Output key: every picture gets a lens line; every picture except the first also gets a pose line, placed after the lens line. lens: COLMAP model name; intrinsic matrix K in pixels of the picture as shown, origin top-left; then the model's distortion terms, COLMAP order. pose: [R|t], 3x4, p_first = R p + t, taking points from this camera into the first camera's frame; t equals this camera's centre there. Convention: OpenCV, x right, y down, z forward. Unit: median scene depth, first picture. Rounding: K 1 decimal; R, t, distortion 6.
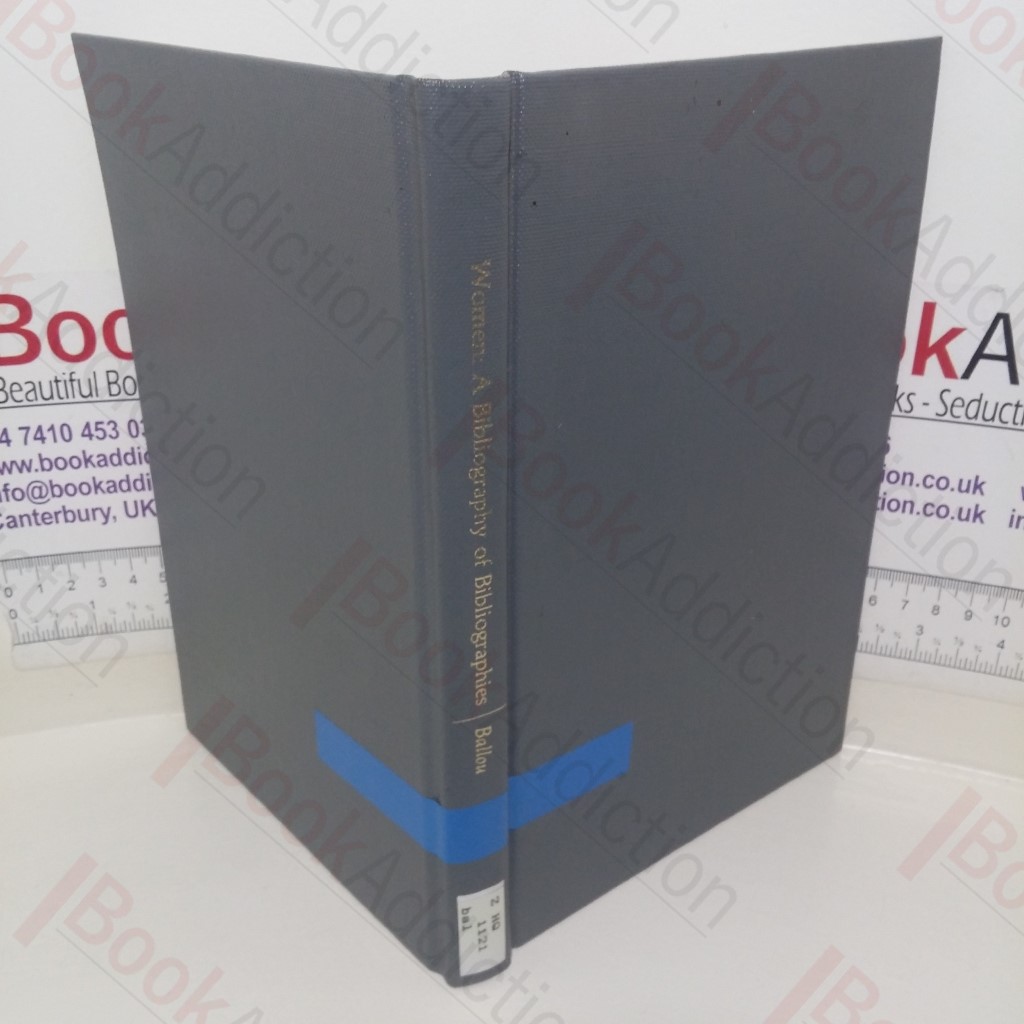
lens RADIAL K [[1233.5, 0, 491.5], [0, 1233.5, 508.2], [0, 0, 1]] dist [0.024720, 0.000000]
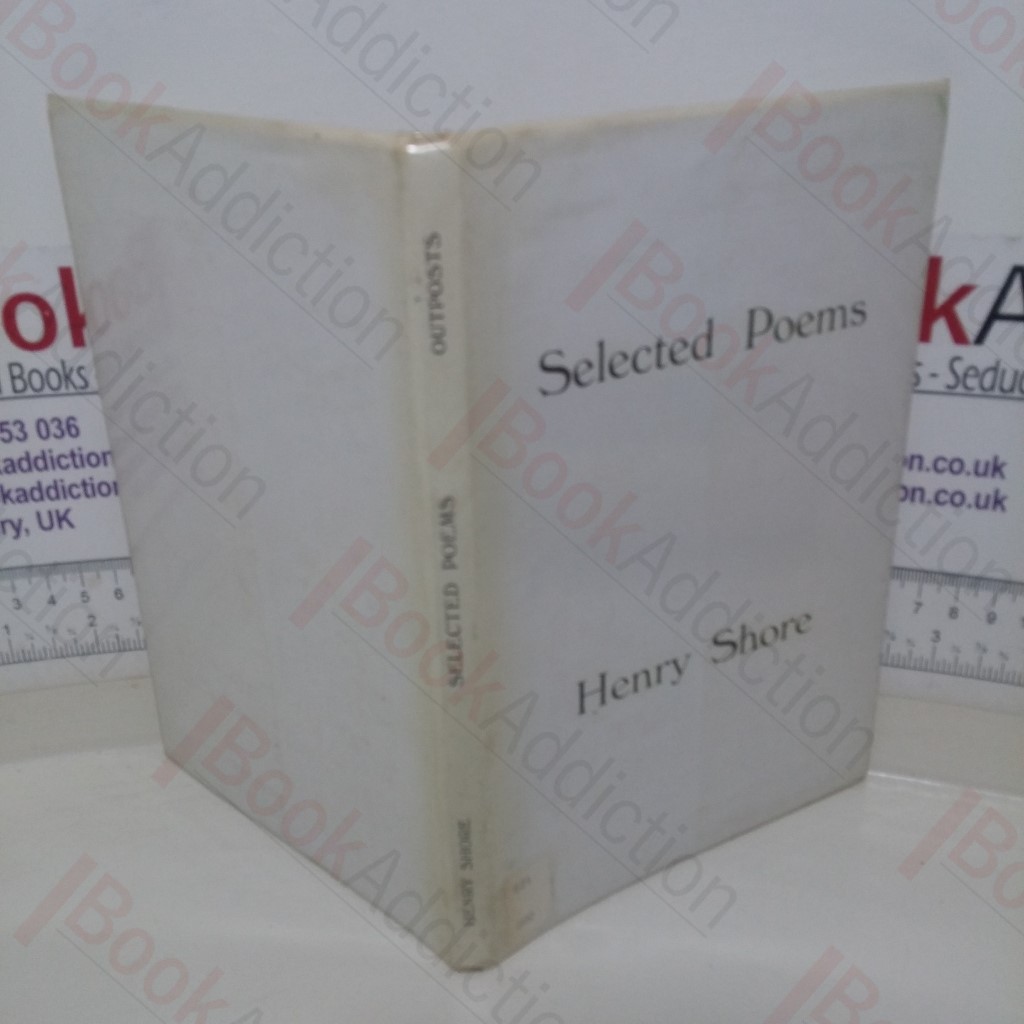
lens RADIAL K [[1233.5, 0, 487.9], [0, 1233.5, 513.5], [0, 0, 1]] dist [0.024720, 0.000000]
pose [[0.999610, -0.023124, -0.015648, 0.044636], [0.022724, 0.999423, -0.025228, 0.026780], [0.016223, 0.024862, 0.999559, 0.116145]]
